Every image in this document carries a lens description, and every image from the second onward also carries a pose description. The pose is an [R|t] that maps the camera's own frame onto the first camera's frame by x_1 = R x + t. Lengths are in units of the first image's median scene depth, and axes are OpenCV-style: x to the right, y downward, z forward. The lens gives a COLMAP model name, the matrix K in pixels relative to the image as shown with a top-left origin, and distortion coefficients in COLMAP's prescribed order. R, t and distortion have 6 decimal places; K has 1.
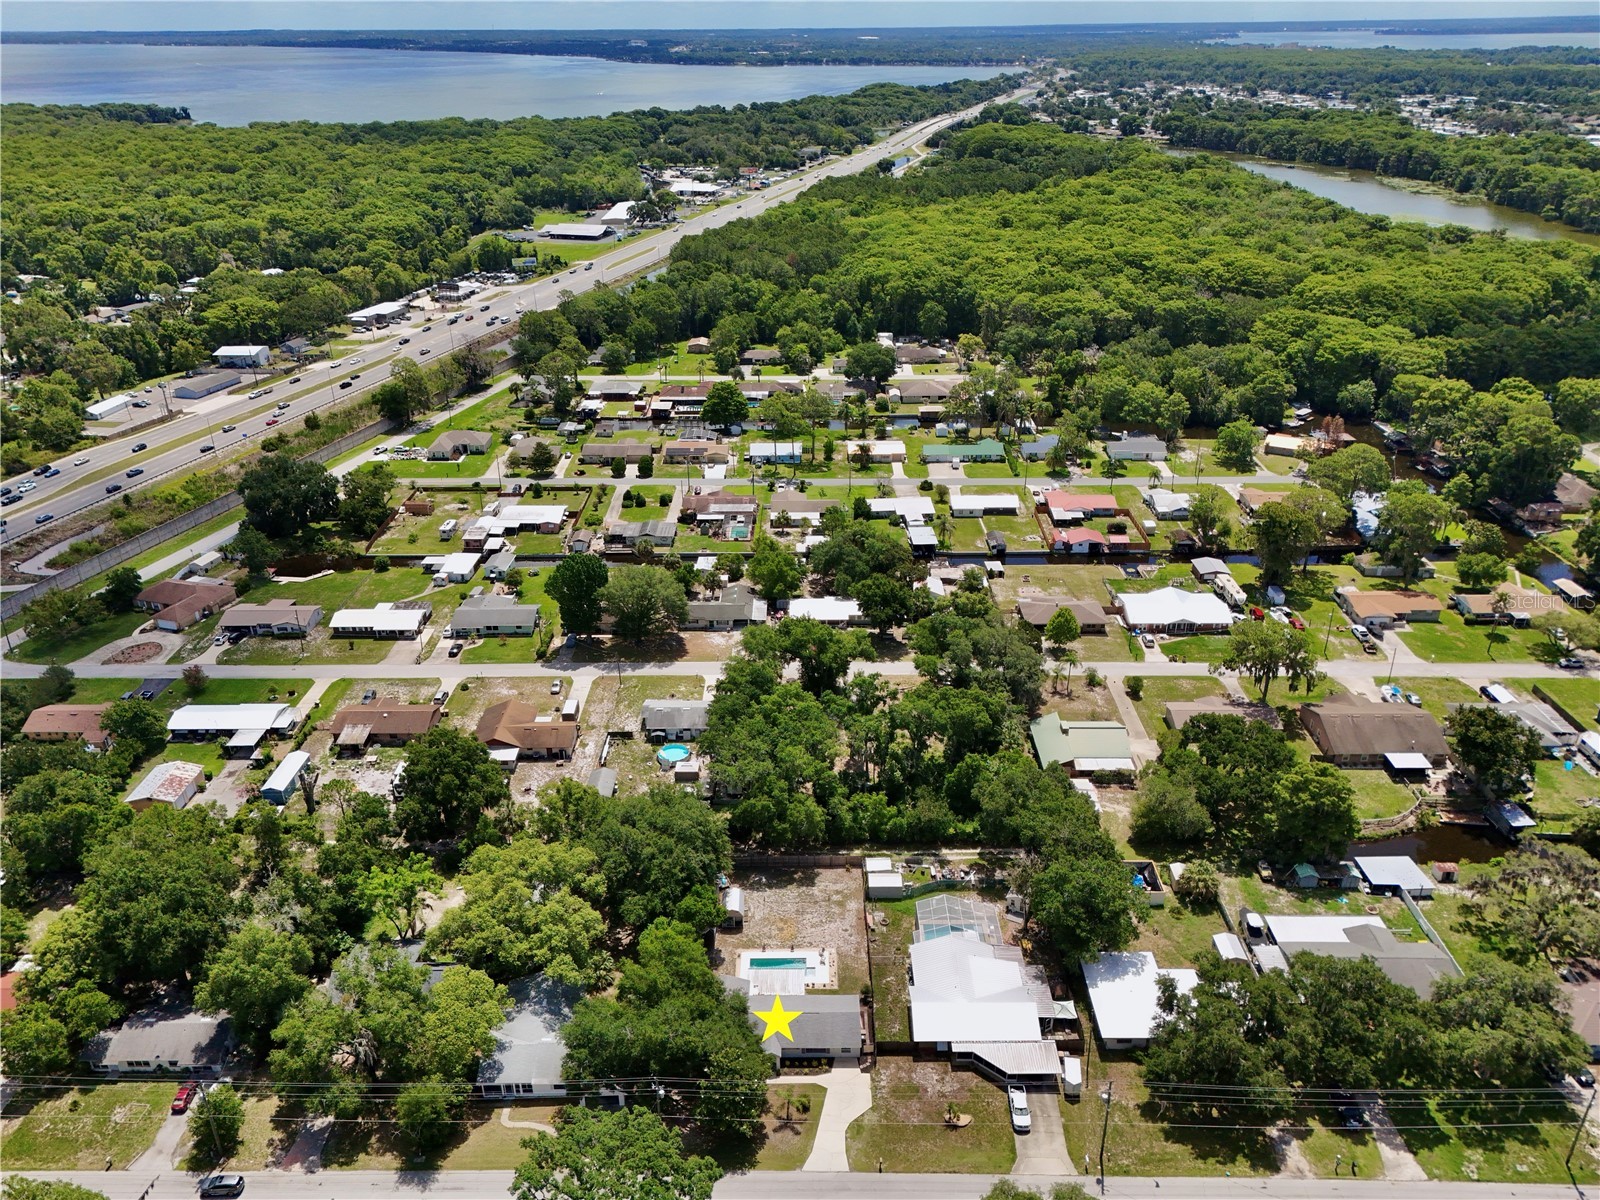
lens RADIAL K [[1174.1, 0, 803.1], [0, 1174.1, 609.8], [0, 0, 1]] dist [0.076394, -0.070740]
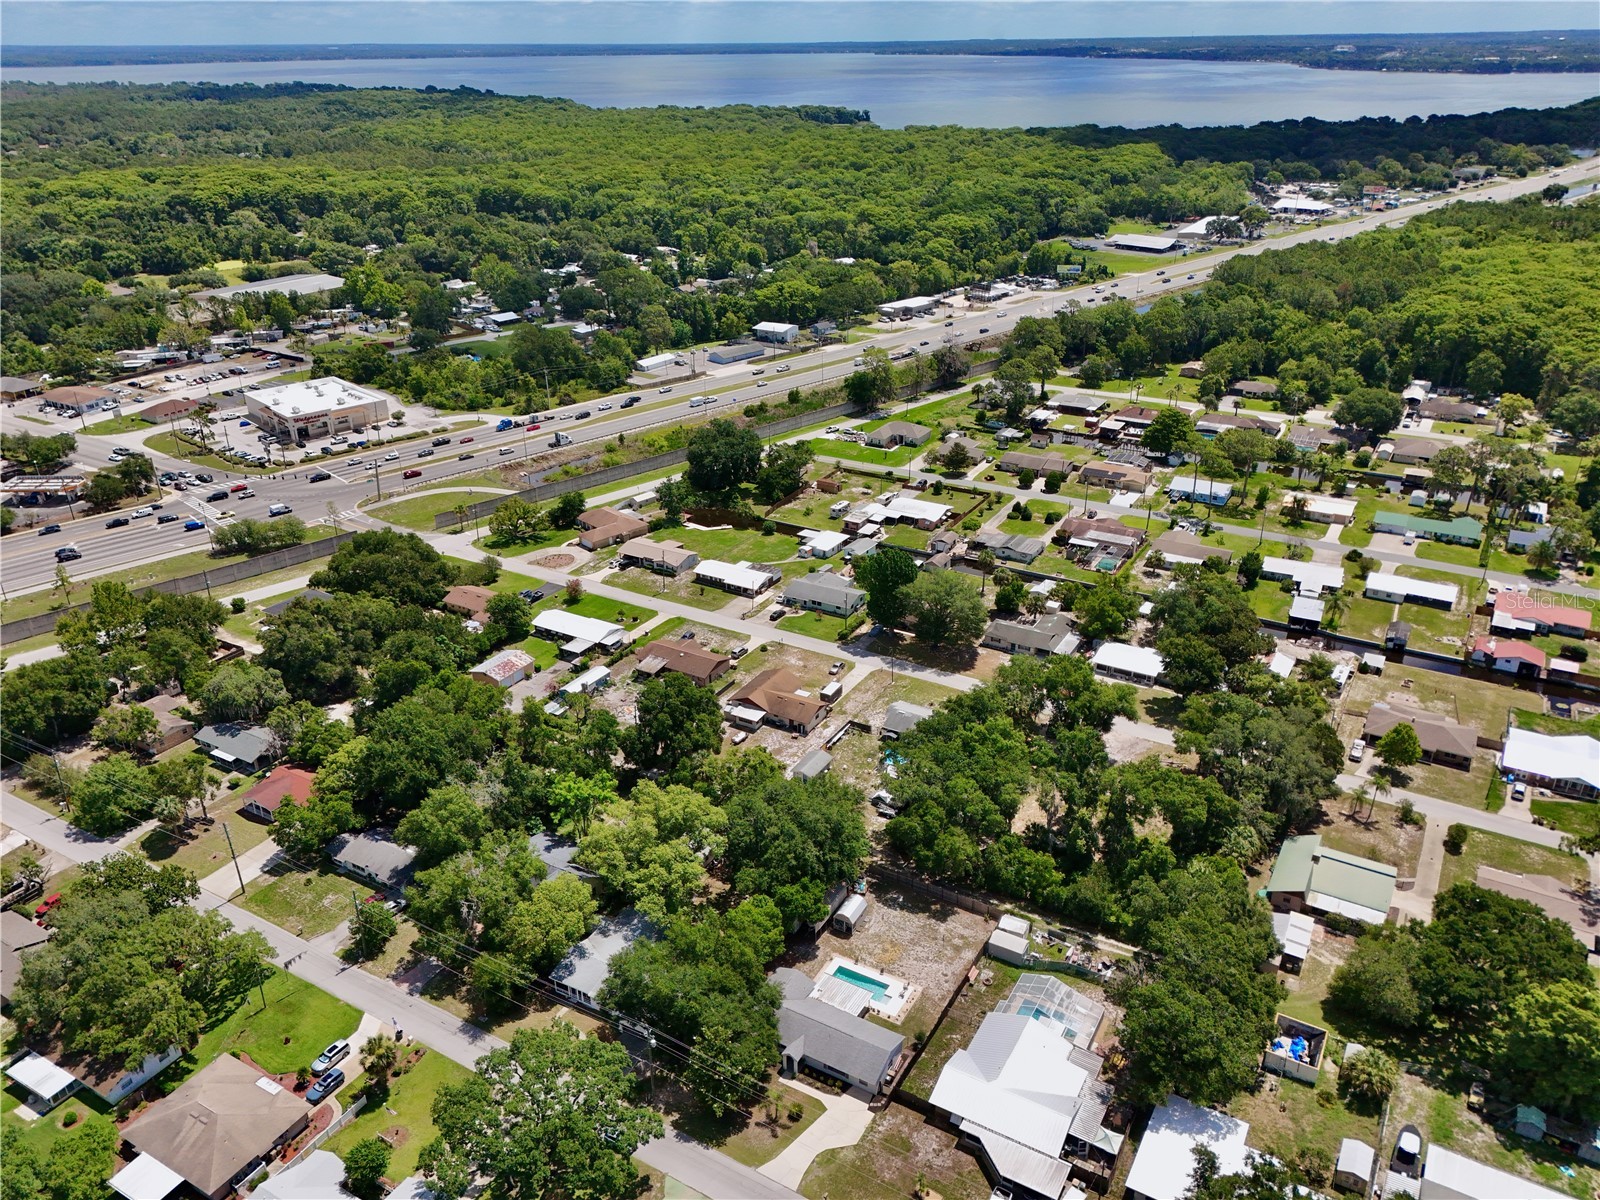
lens RADIAL K [[1171.8, 0, 802.4], [0, 1171.8, 613.1], [0, 0, 1]] dist [0.105905, -0.153601]
pose [[0.867139, 0.216911, -0.448351, 0.199543], [-0.218012, 0.974670, 0.049893, -0.025336], [0.447817, 0.054481, 0.892464, 0.046915]]
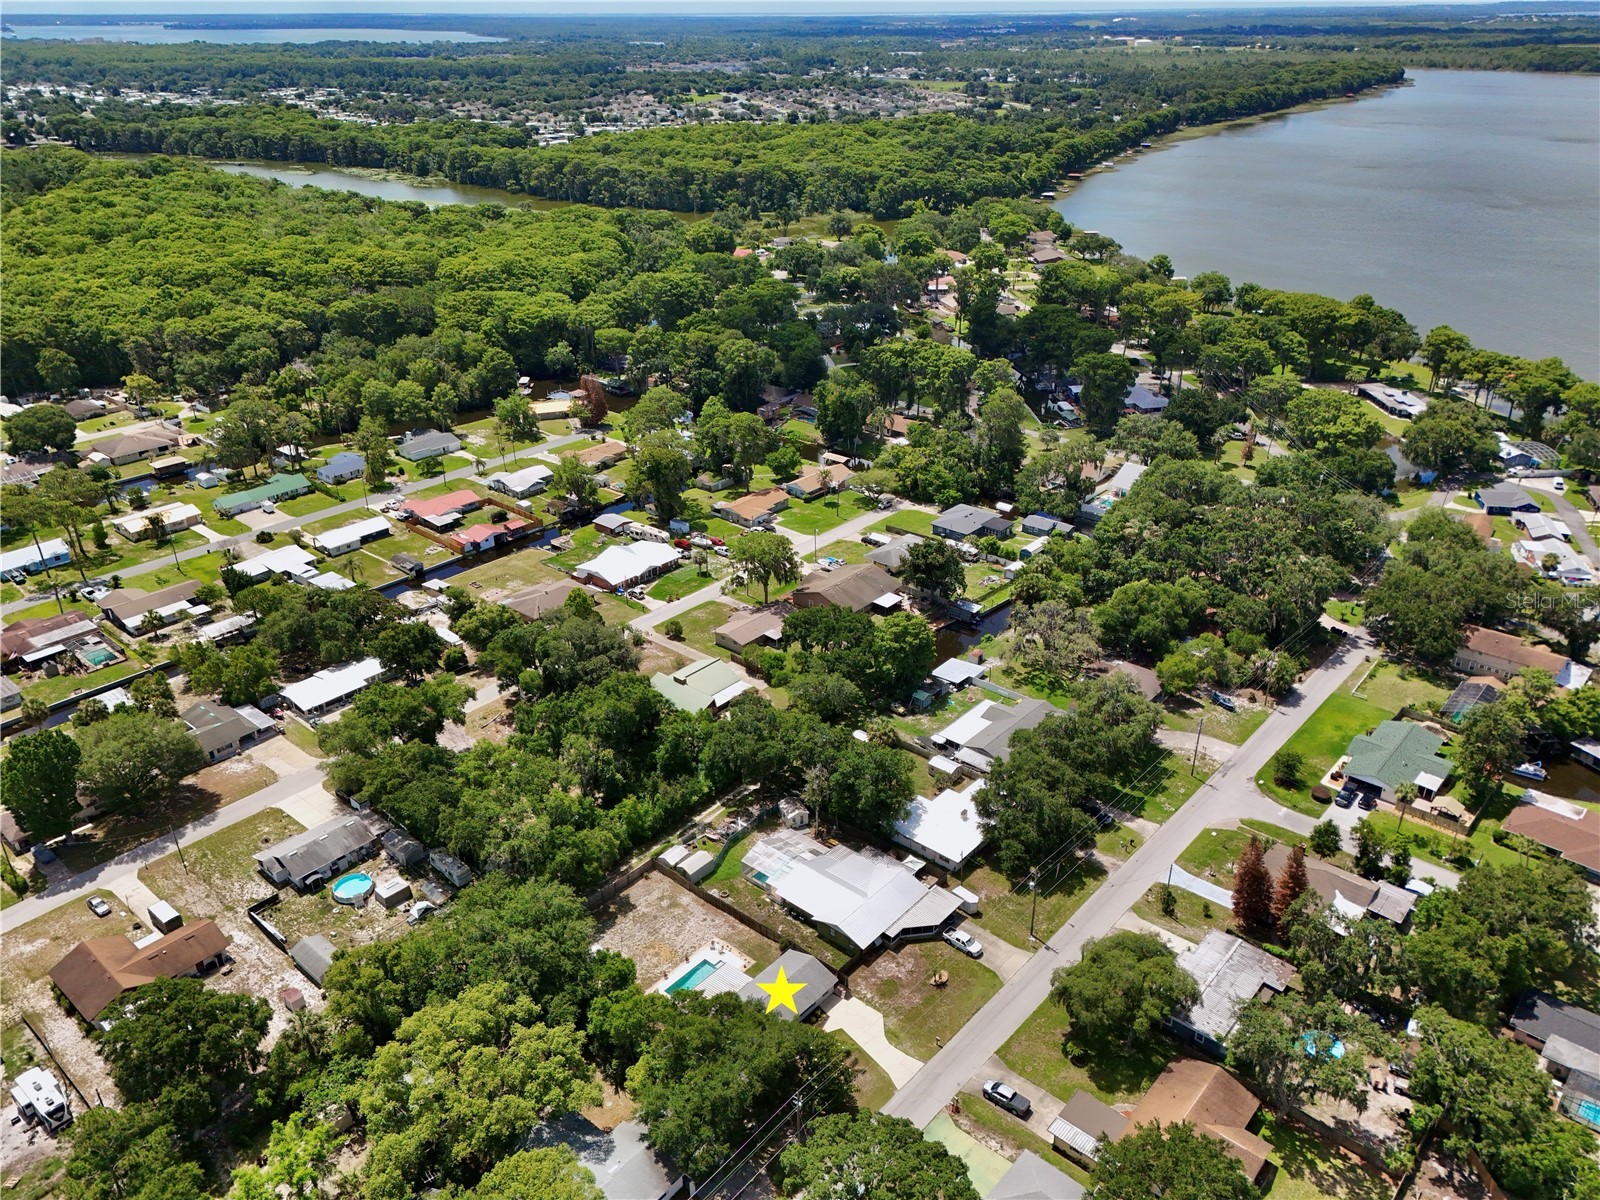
lens RADIAL K [[1174.1, 0, 803.1], [0, 1174.1, 609.8], [0, 0, 1]] dist [0.076394, -0.070740]
pose [[0.650817, -0.338538, 0.679580, -0.332243], [0.336292, 0.931030, 0.141742, -0.059283], [-0.680695, 0.136289, 0.719778, 0.118411]]
